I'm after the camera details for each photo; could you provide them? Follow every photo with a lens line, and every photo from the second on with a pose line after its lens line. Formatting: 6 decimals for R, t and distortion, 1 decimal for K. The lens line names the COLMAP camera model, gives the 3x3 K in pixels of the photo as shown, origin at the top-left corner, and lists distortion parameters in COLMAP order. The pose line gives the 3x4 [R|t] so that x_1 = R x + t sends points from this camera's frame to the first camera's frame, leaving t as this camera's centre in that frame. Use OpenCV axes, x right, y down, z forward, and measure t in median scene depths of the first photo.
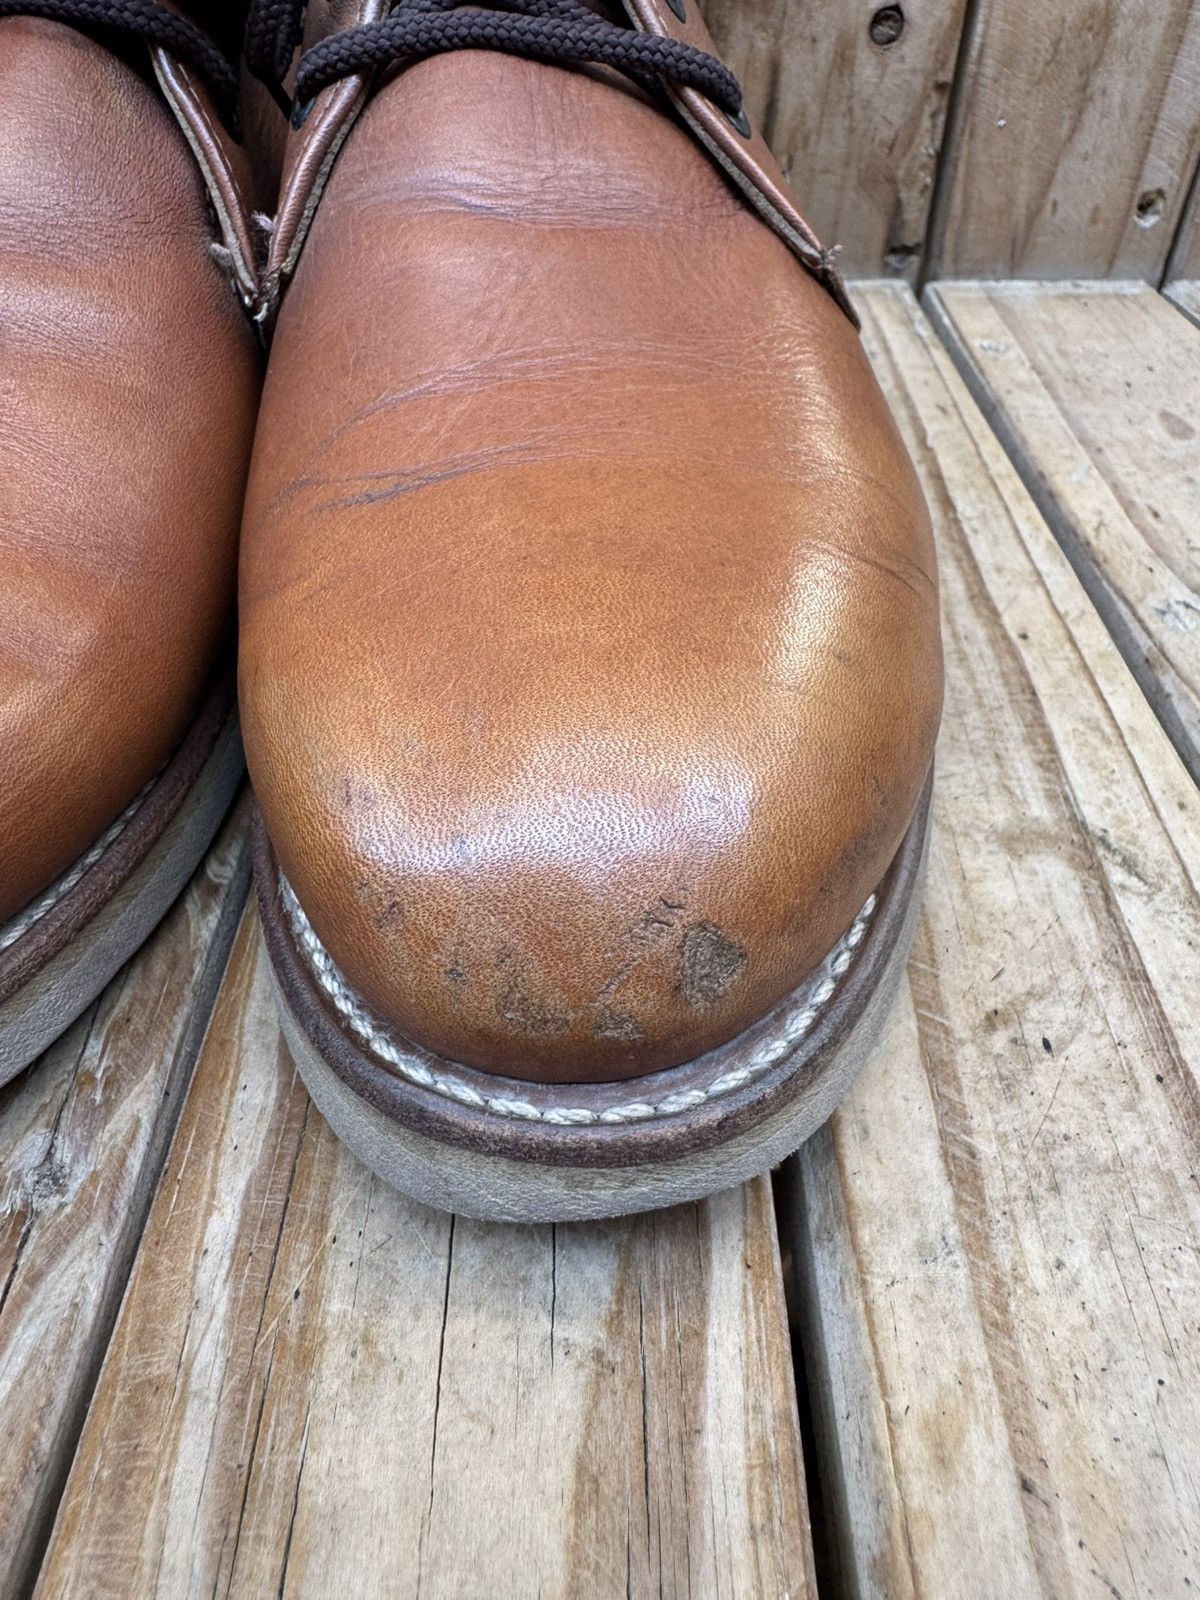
lens RADIAL K [[1108.1, 0, 588.6], [0, 1108.1, 716.2], [0, 0, 1]] dist [-0.001689, -0.006625]
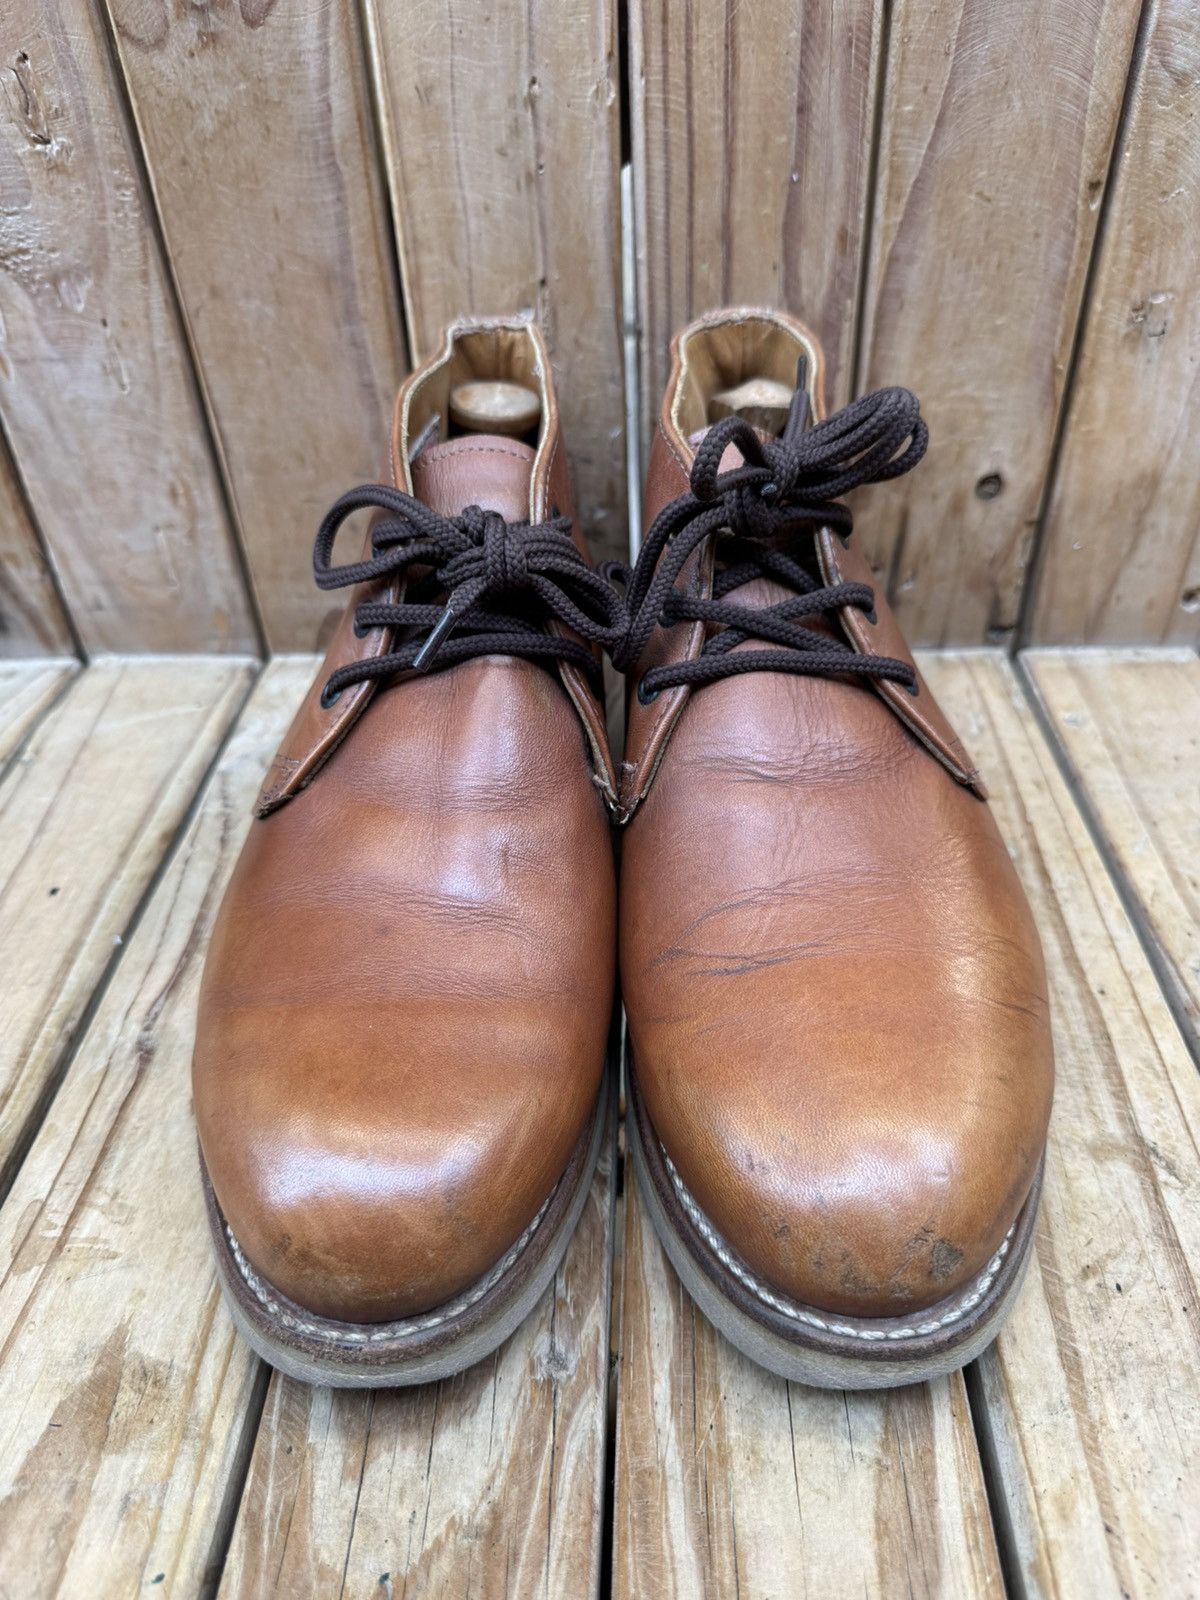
lens RADIAL K [[1134.5, 0, 606.5], [0, 1134.5, 804.8], [0, 0, 1]] dist [-0.029257, 0.002689]
pose [[0.999115, -0.001919, -0.042011, -0.290855], [-0.000446, 0.998419, -0.056200, -0.337947], [0.042052, 0.056169, 0.997535, -0.773542]]
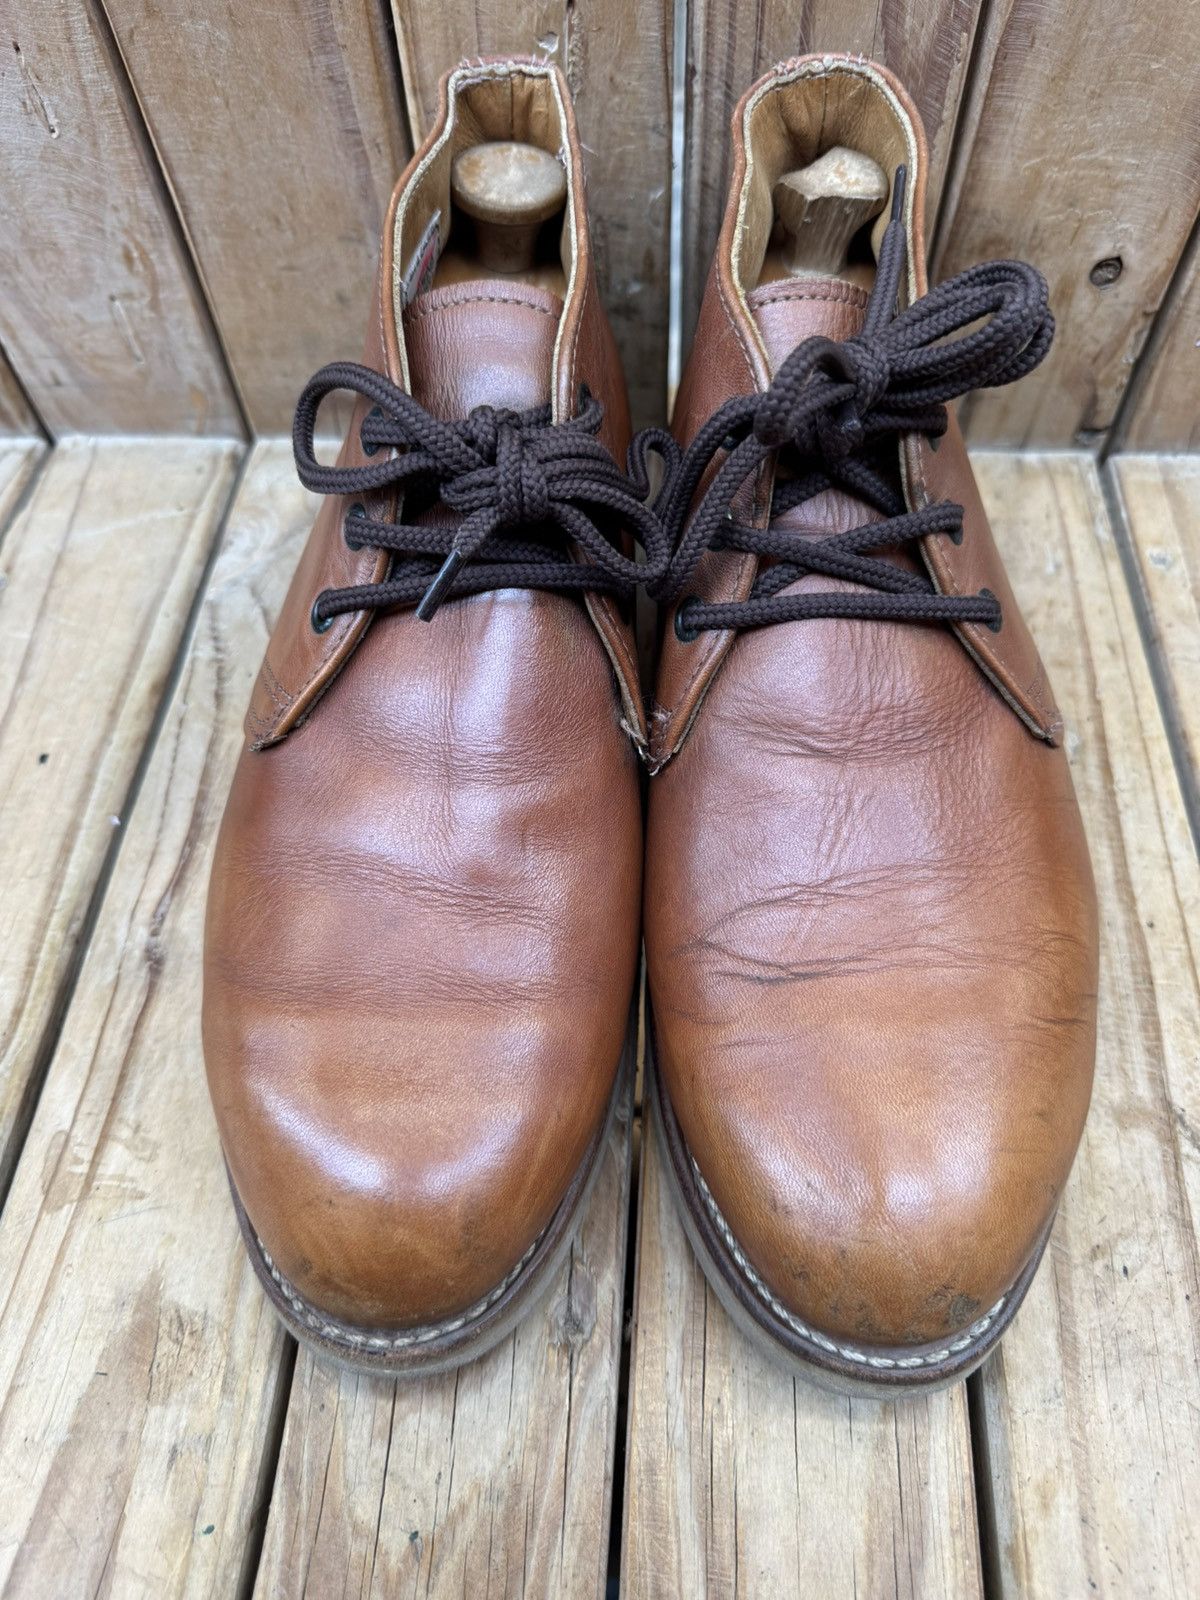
lens RADIAL K [[1134.5, 0, 596.6], [0, 1134.5, 797.7], [0, 0, 1]] dist [-0.029257, 0.002689]
pose [[0.997581, 0.037753, -0.058364, -0.327682], [-0.021347, 0.965467, 0.259648, -0.831682], [0.066151, -0.257774, 0.963938, -0.539026]]
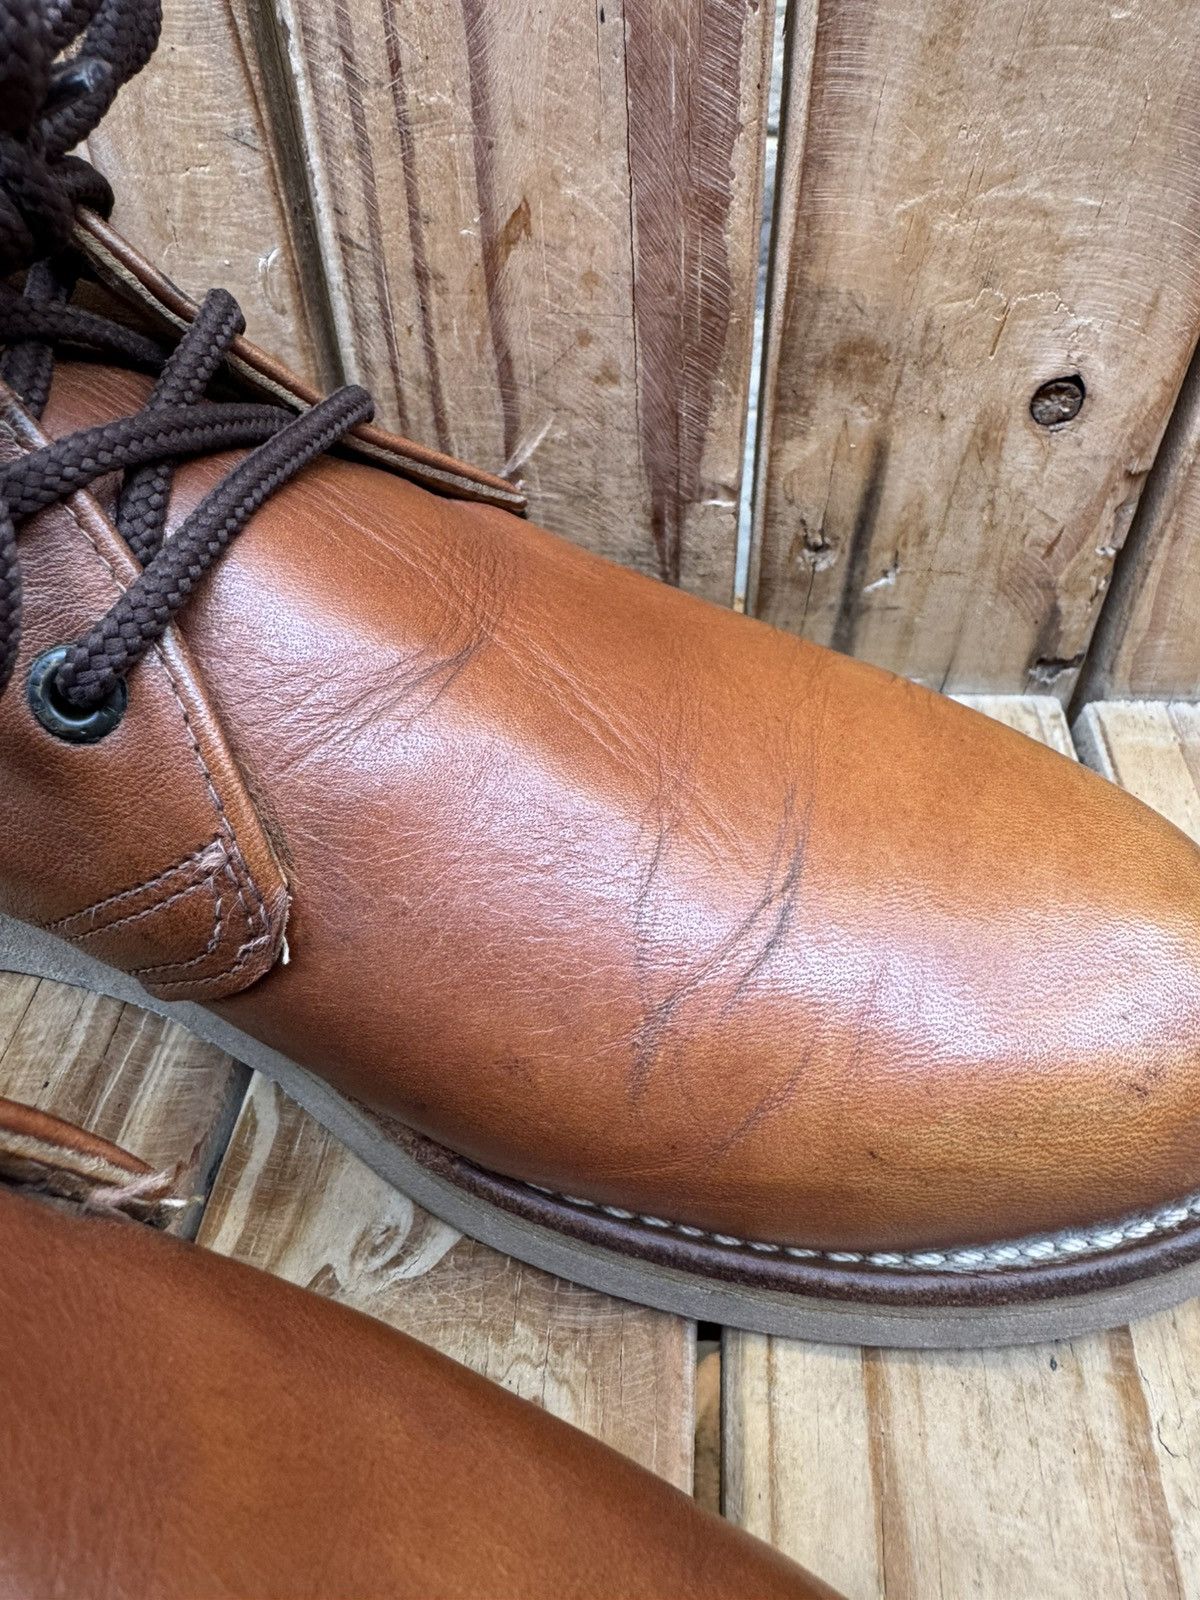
lens RADIAL K [[1137.6, 0, 618.5], [0, 1137.6, 742.1], [0, 0, 1]] dist [-0.013942, 0.000010]
pose [[0.998206, 0.042505, -0.042165, 0.107101], [-0.041166, 0.998636, 0.032115, -0.919386], [0.043472, -0.030322, 0.998594, 0.681637]]
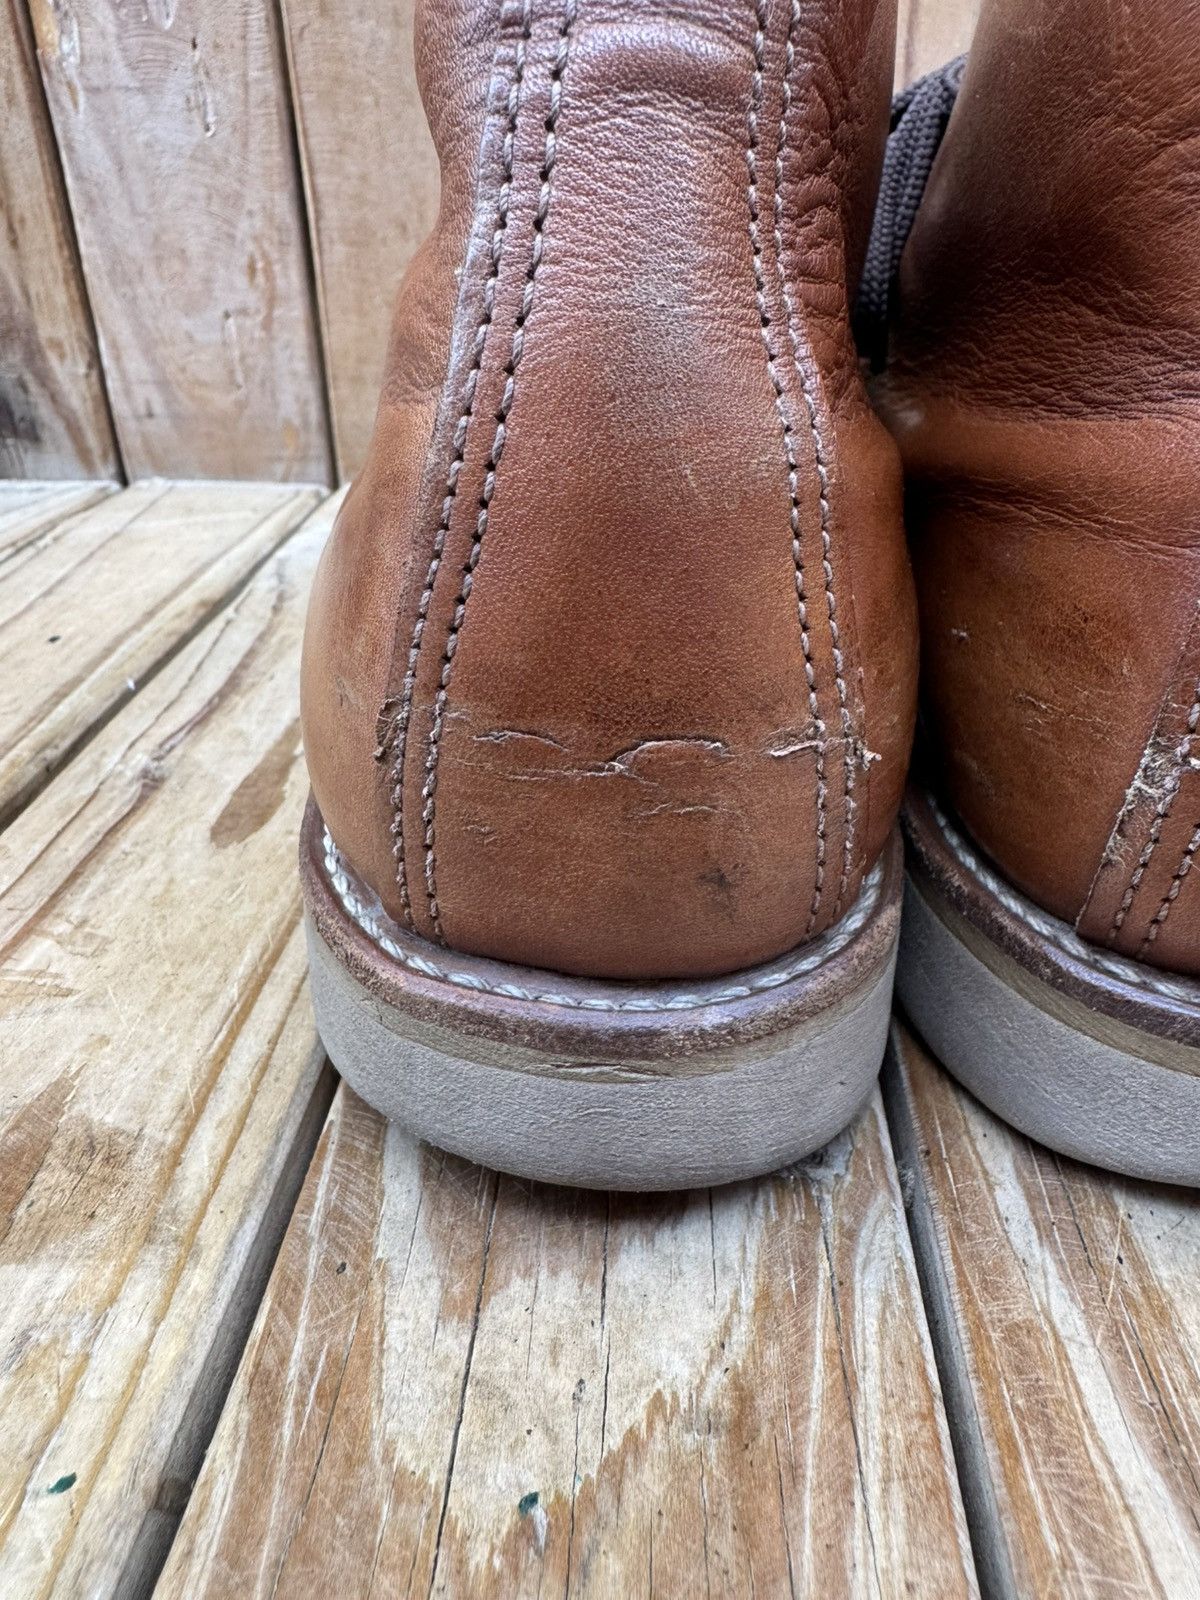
lens RADIAL K [[1108.1, 0, 613.4], [0, 1108.1, 724.6], [0, 0, 1]] dist [-0.001689, -0.006625]
pose [[0.998131, 0.028052, -0.054298, -0.554608], [-0.039946, 0.971846, -0.232207, 0.243896], [0.046256, 0.233942, 0.971150, -0.094697]]
